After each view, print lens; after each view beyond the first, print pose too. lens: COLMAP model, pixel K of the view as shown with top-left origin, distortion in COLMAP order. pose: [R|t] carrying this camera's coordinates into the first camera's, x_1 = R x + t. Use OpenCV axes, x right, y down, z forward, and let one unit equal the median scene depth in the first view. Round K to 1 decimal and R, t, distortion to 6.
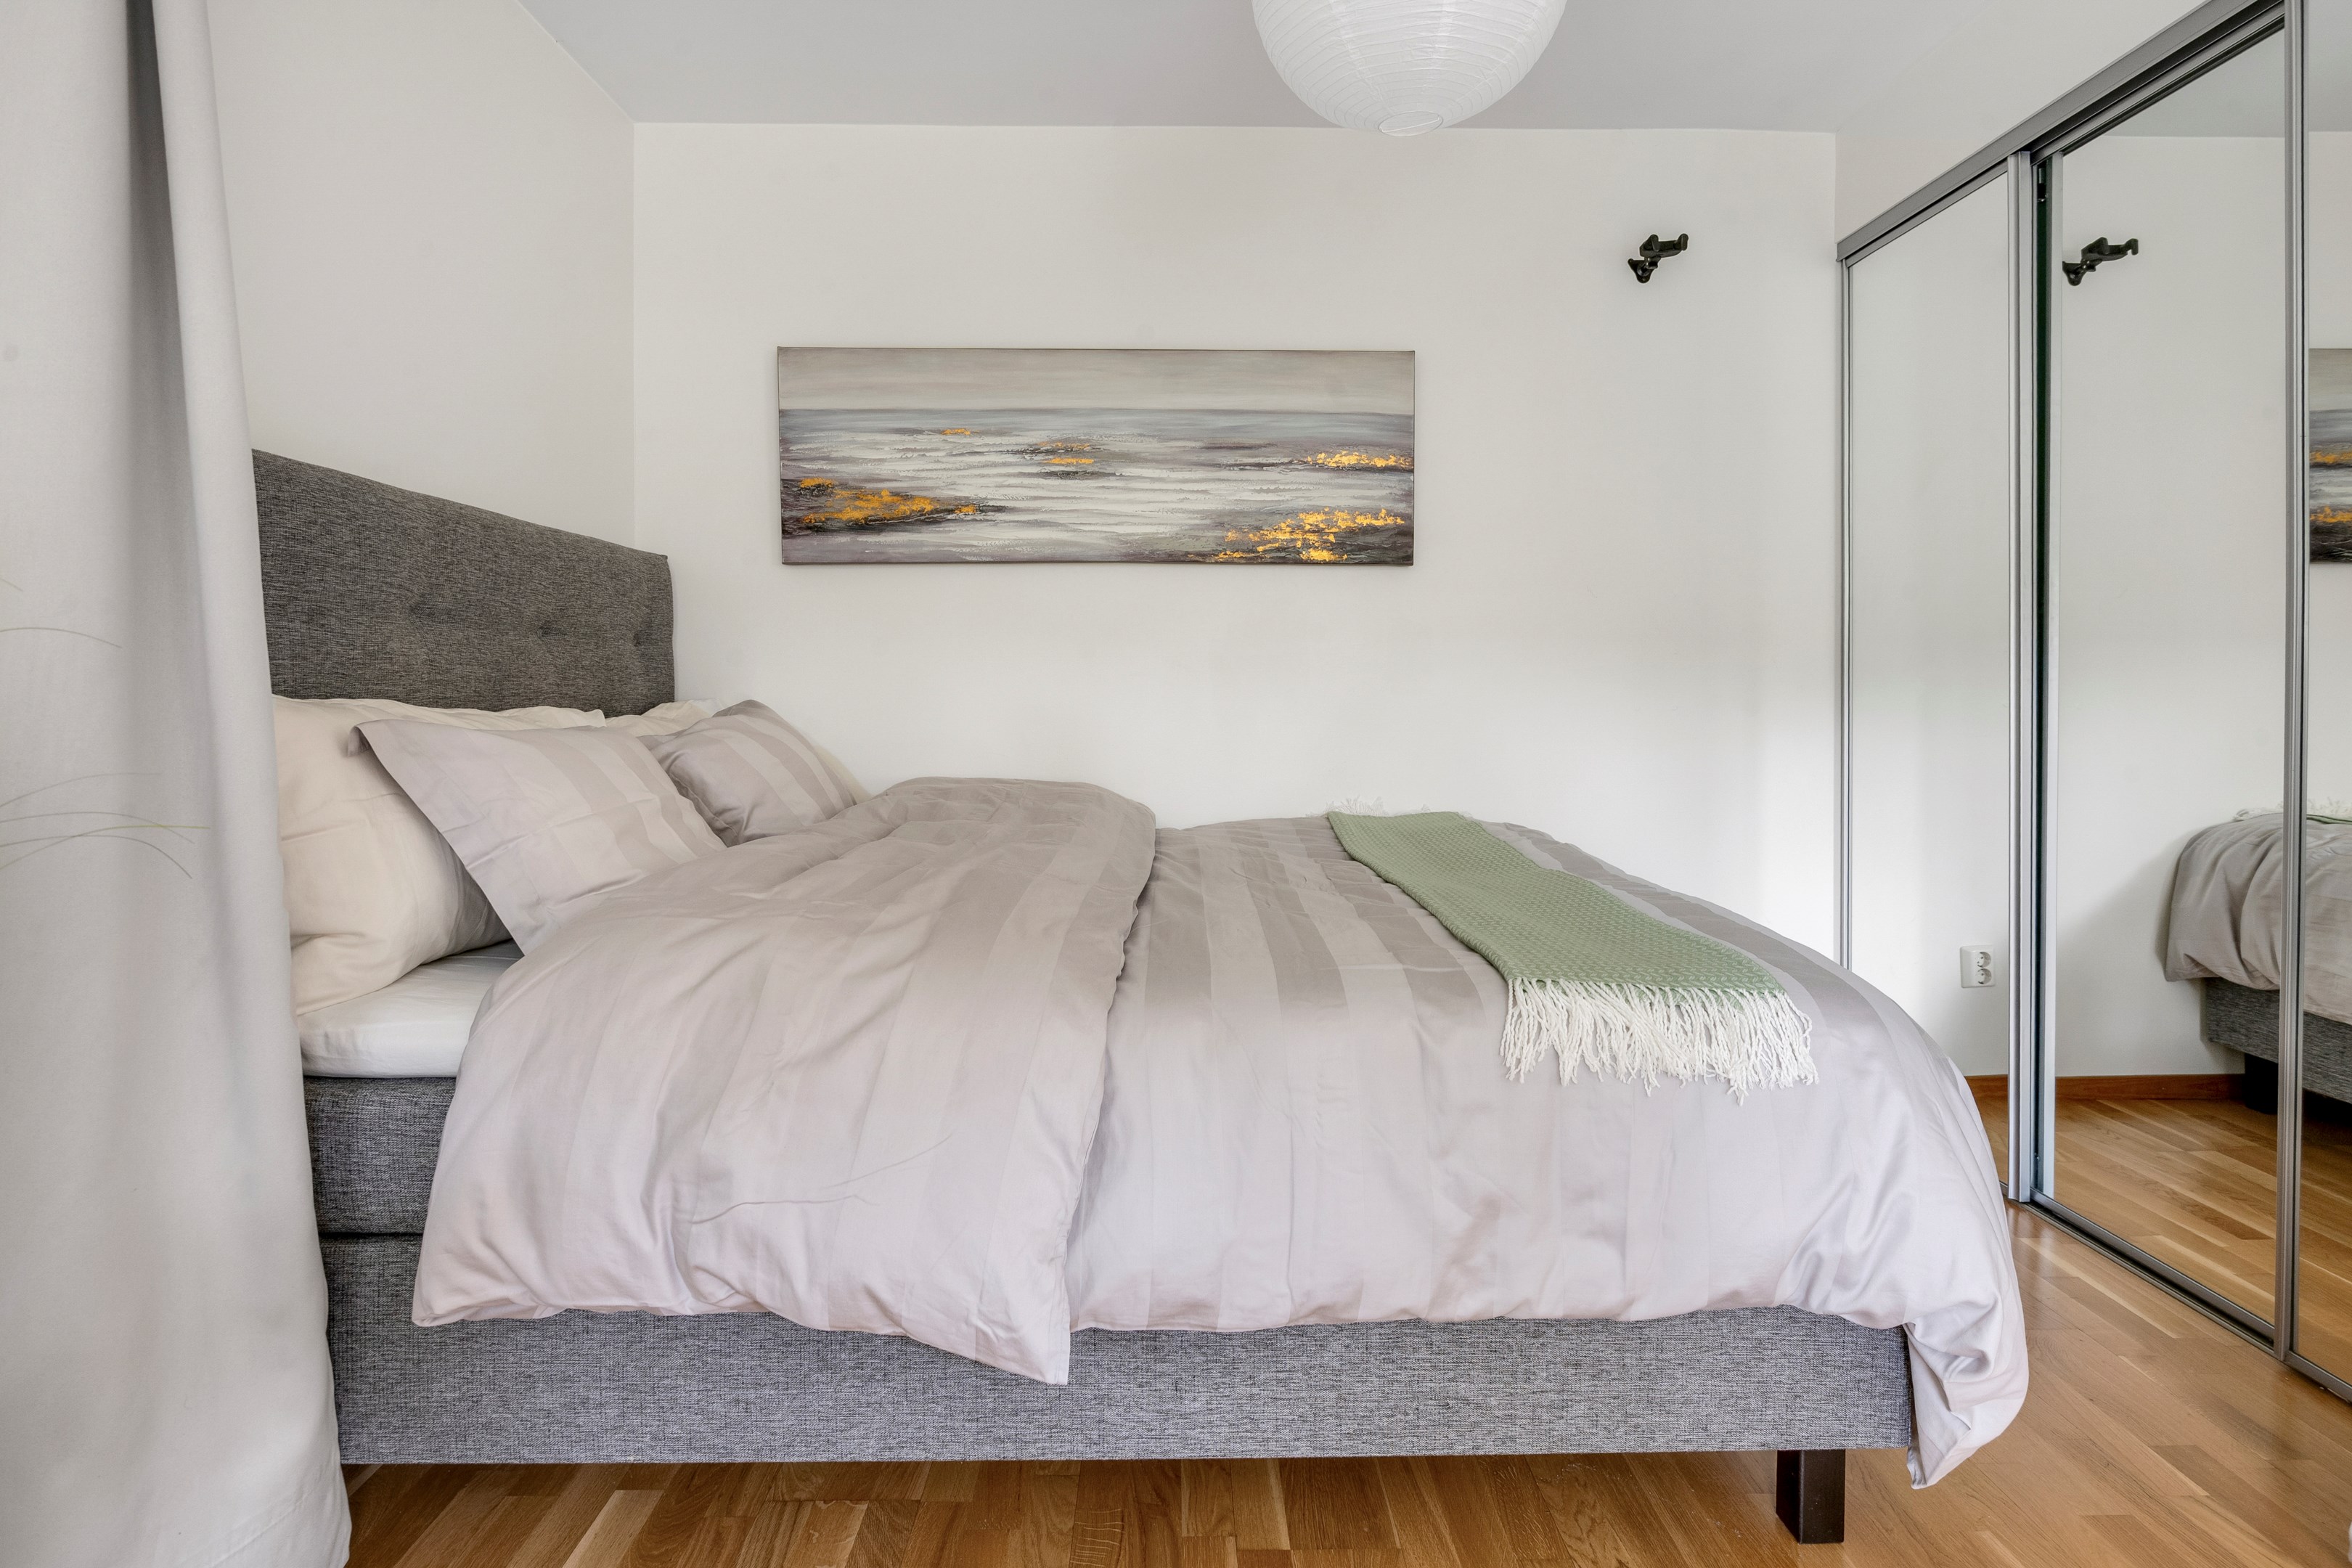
lens RADIAL K [[1242.1, 0, 1180.3], [0, 1242.1, 711.8], [0, 0, 1]] dist [0.005313, -0.006414]
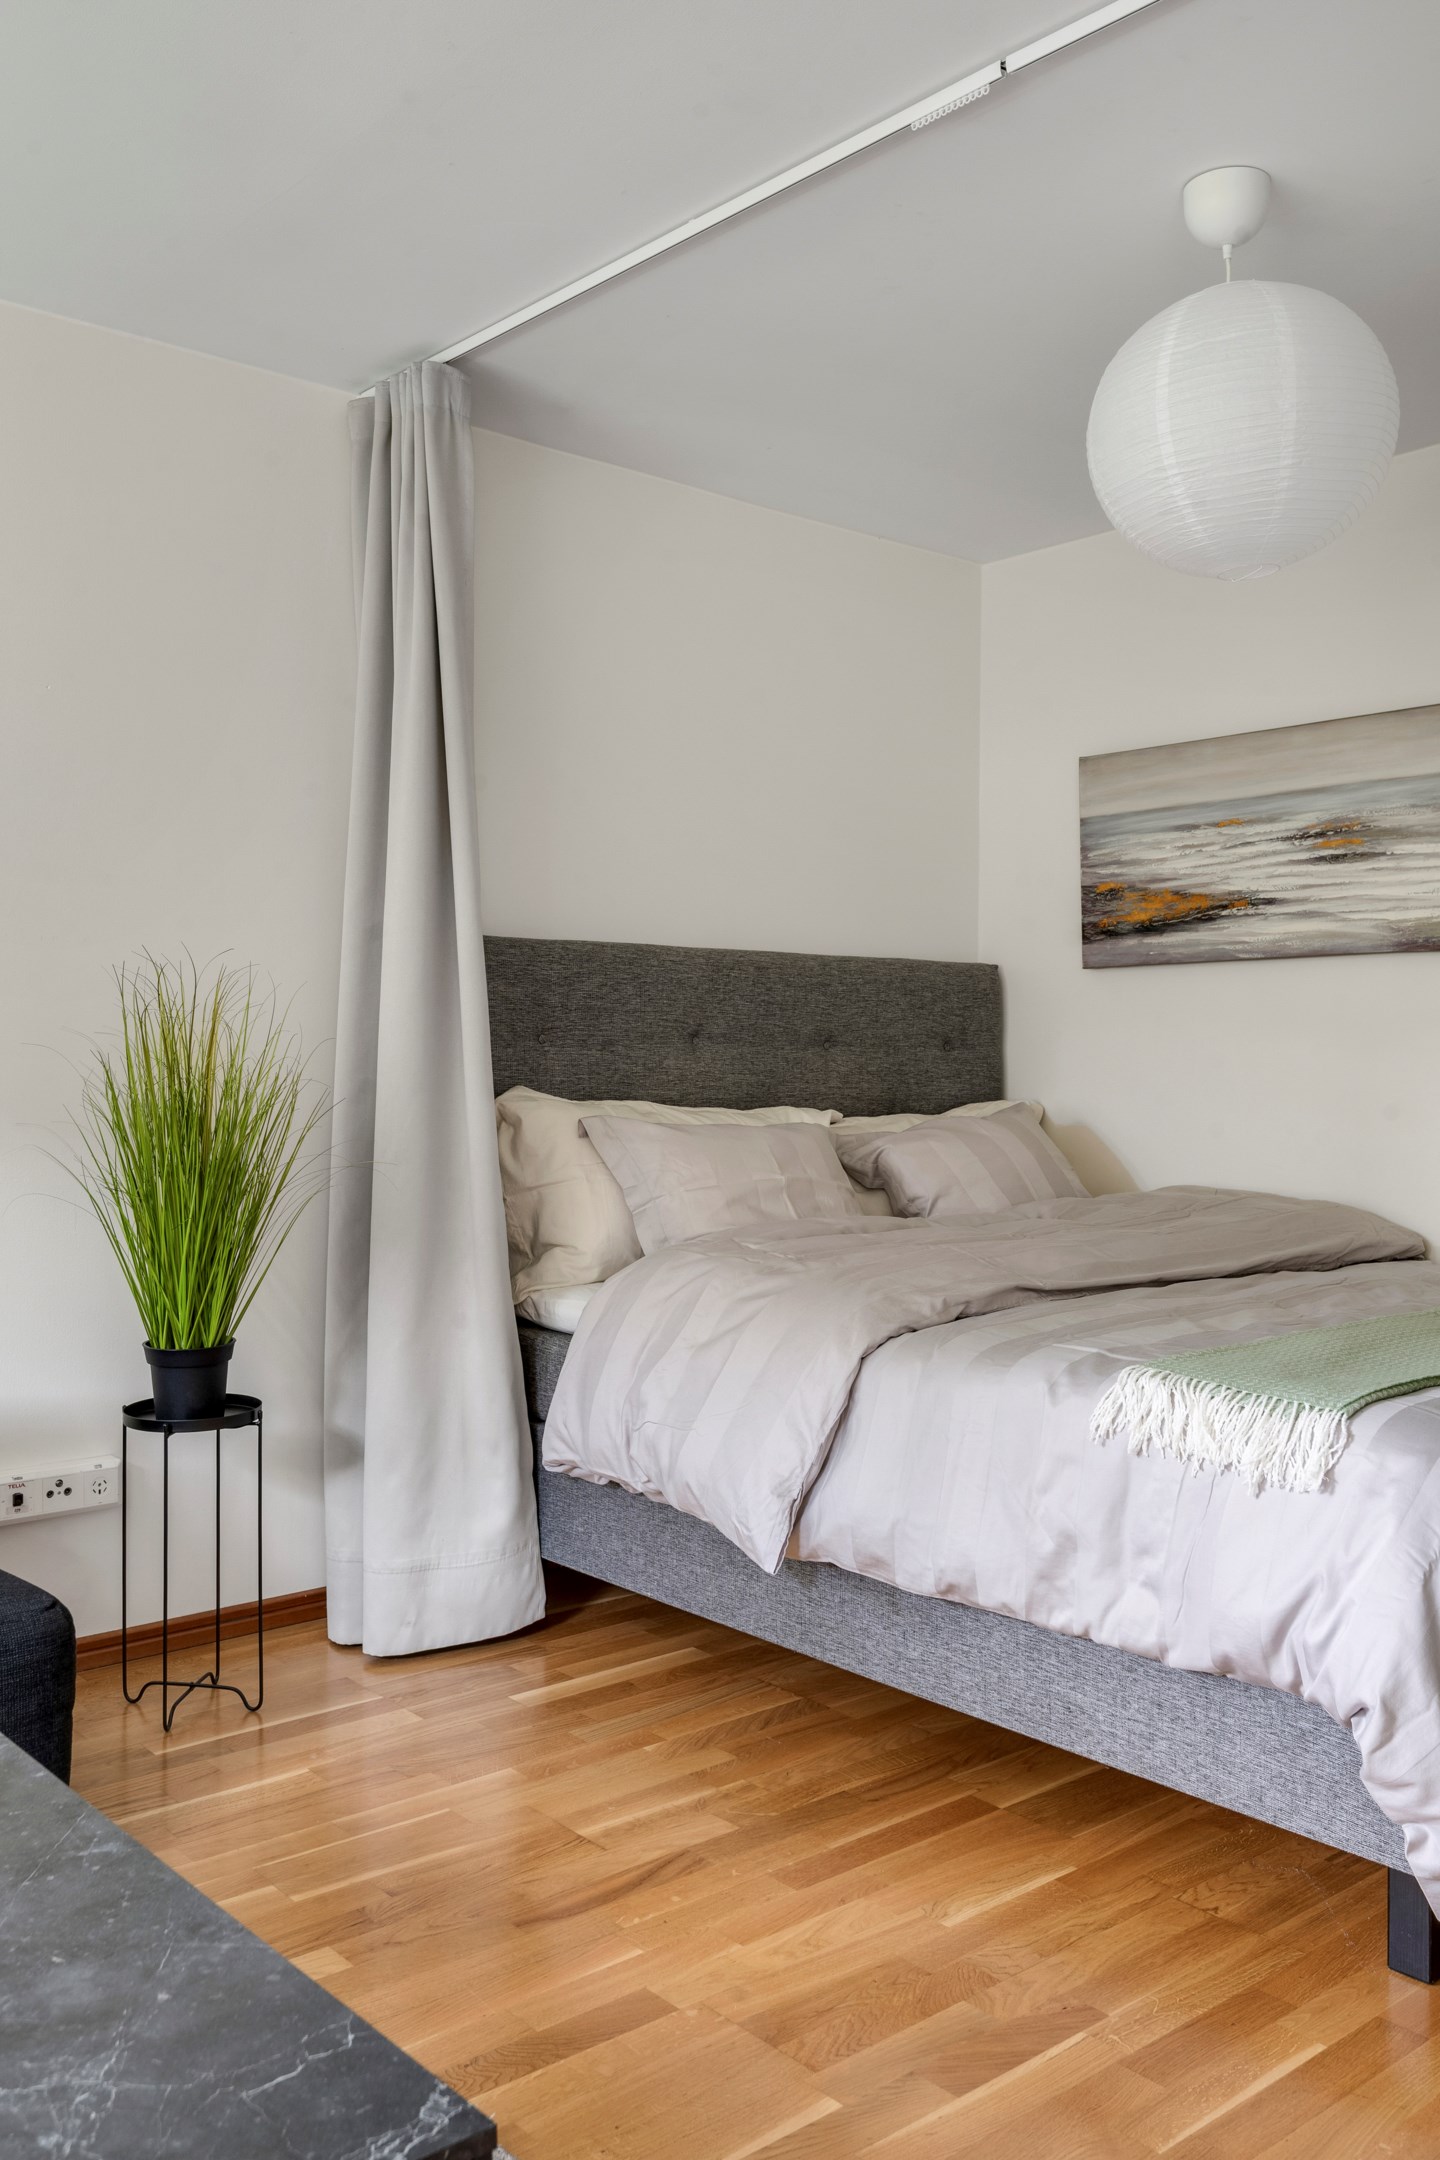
lens RADIAL K [[1800.2, 0, 689.1], [0, 1800.2, 1081.8], [0, 0, 1]] dist [0.002994, -0.004283]
pose [[0.633809, 0.012834, -0.773383, 0.625774], [-0.019004, 0.999819, 0.001017, -0.021333], [0.773256, 0.014053, 0.633938, -0.189396]]
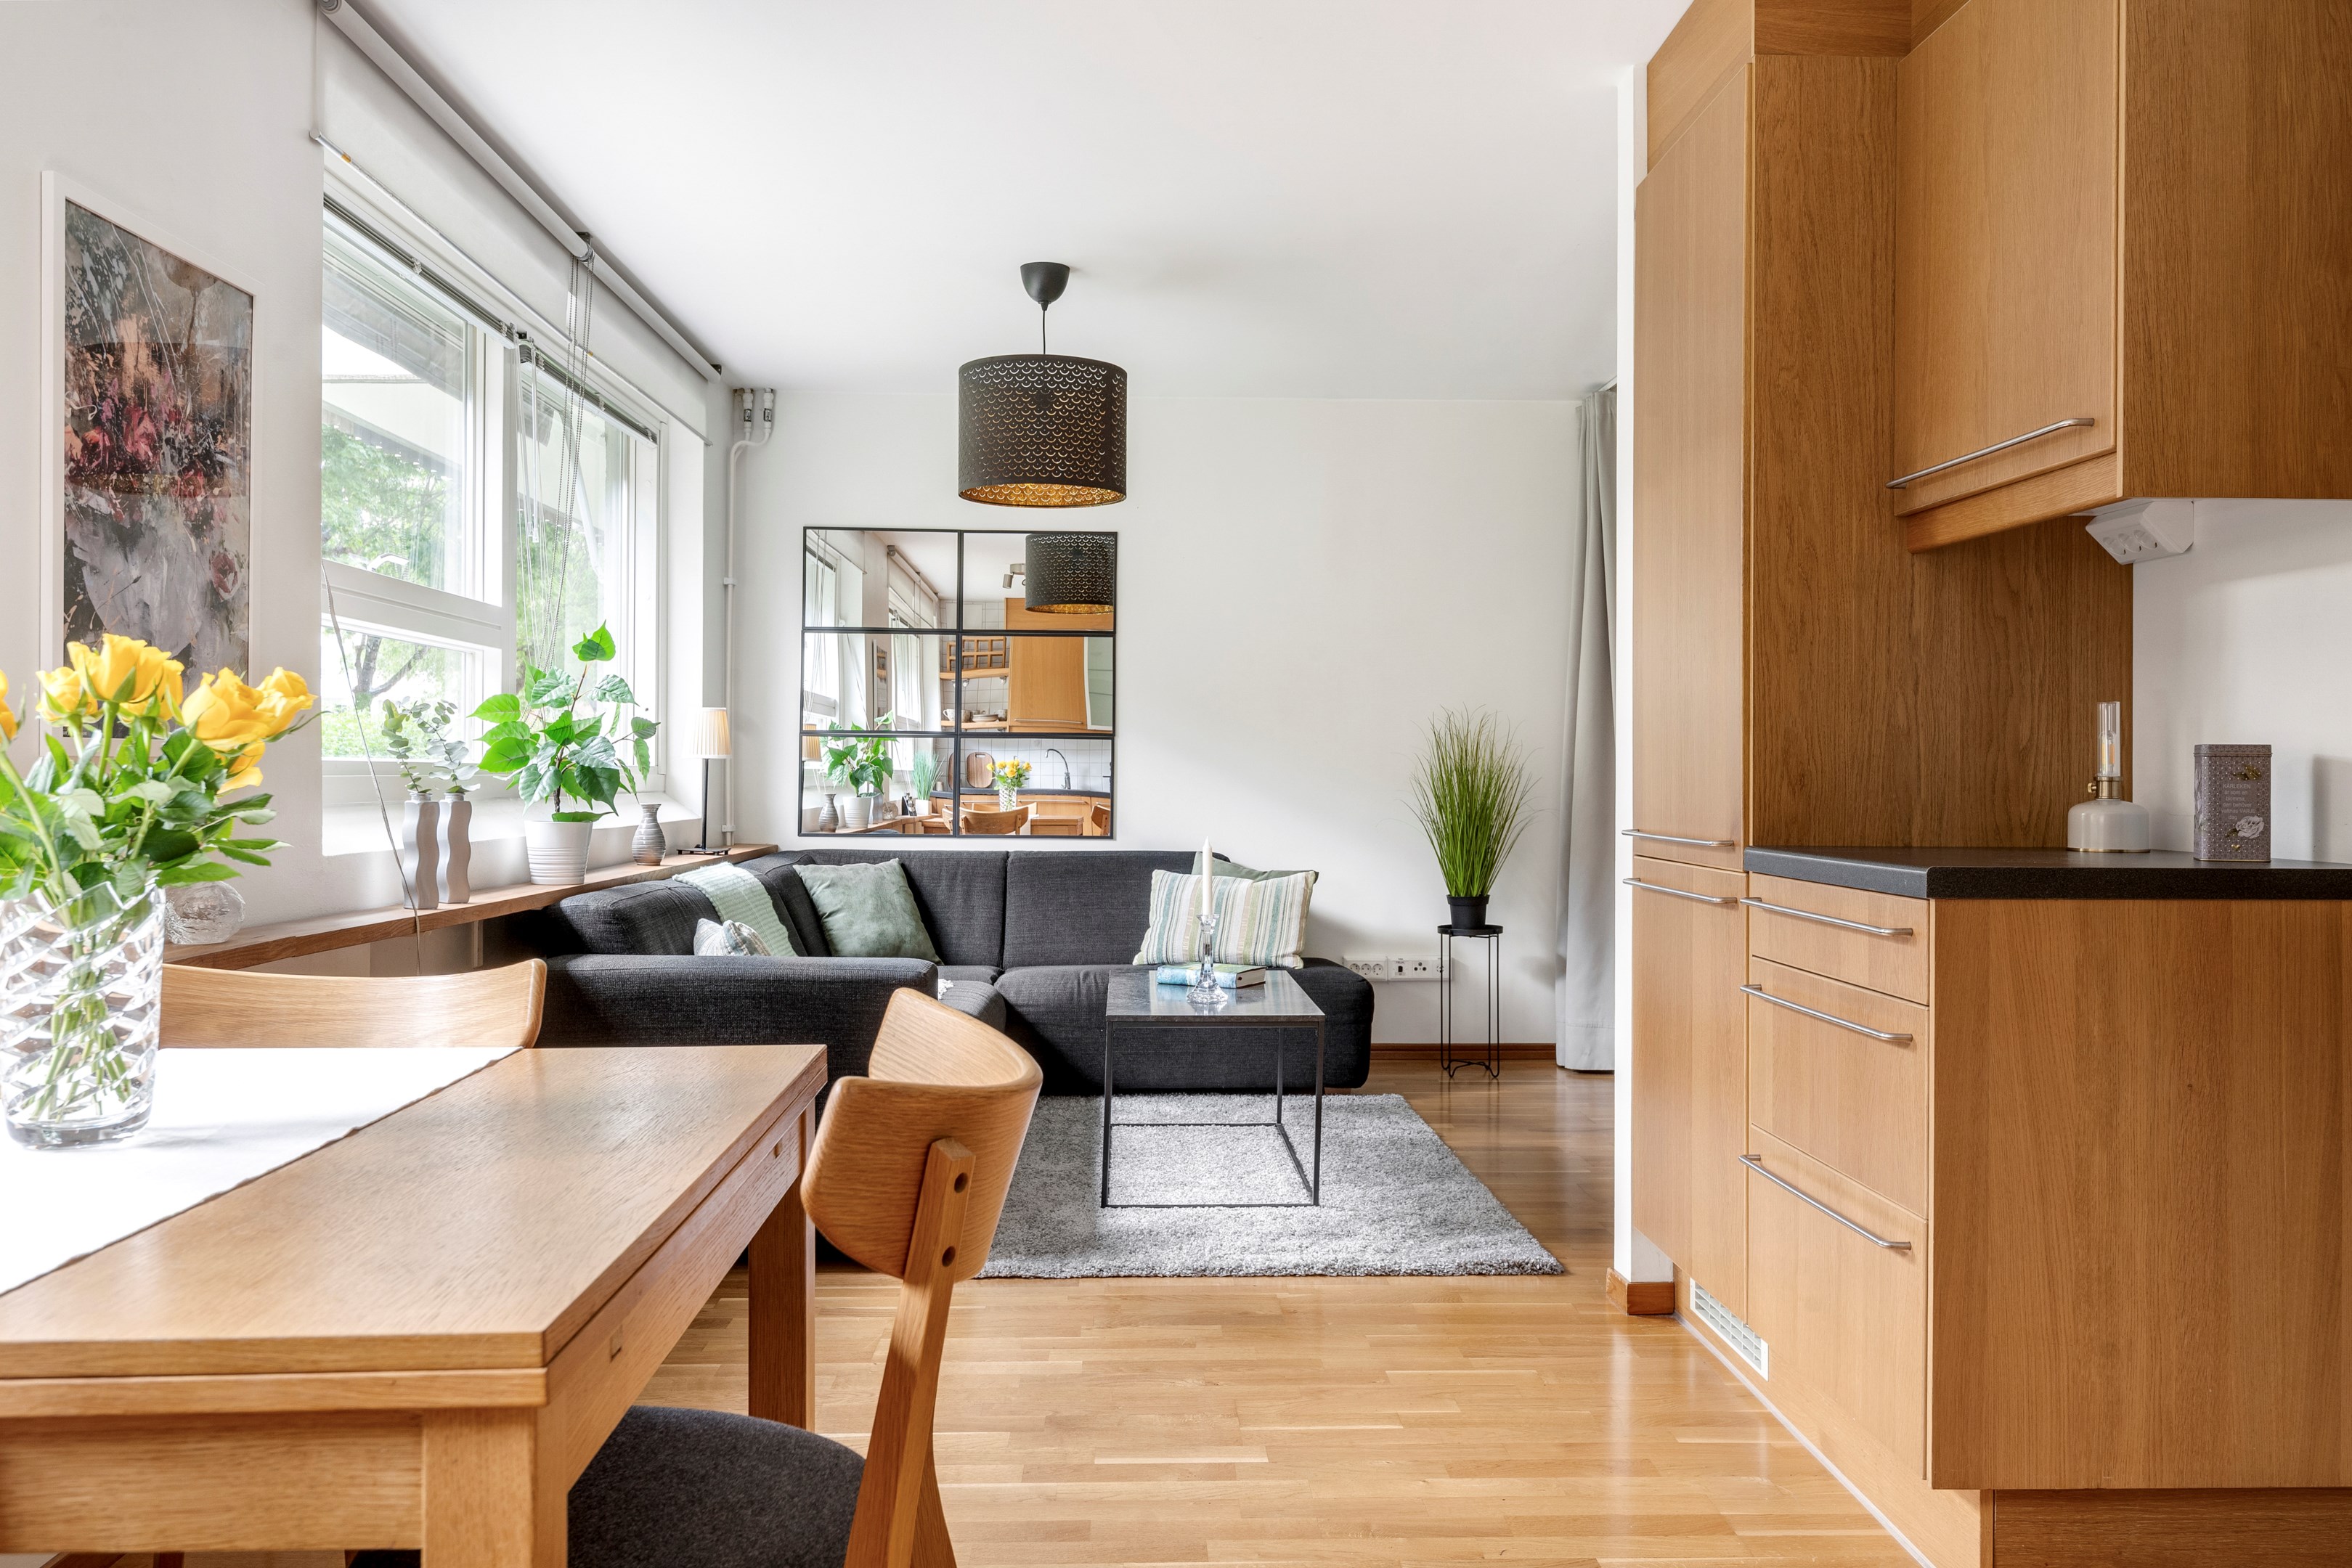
lens RADIAL K [[1777.5, 0, 1179.7], [0, 1777.5, 775.0], [0, 0, 1]] dist [-0.004752, 0.002276]
pose [[0.016364, 0.001704, -0.999865, 1.728276], [-0.020846, 0.999782, 0.001363, -0.004048], [0.999649, 0.020821, 0.016396, -0.133370]]
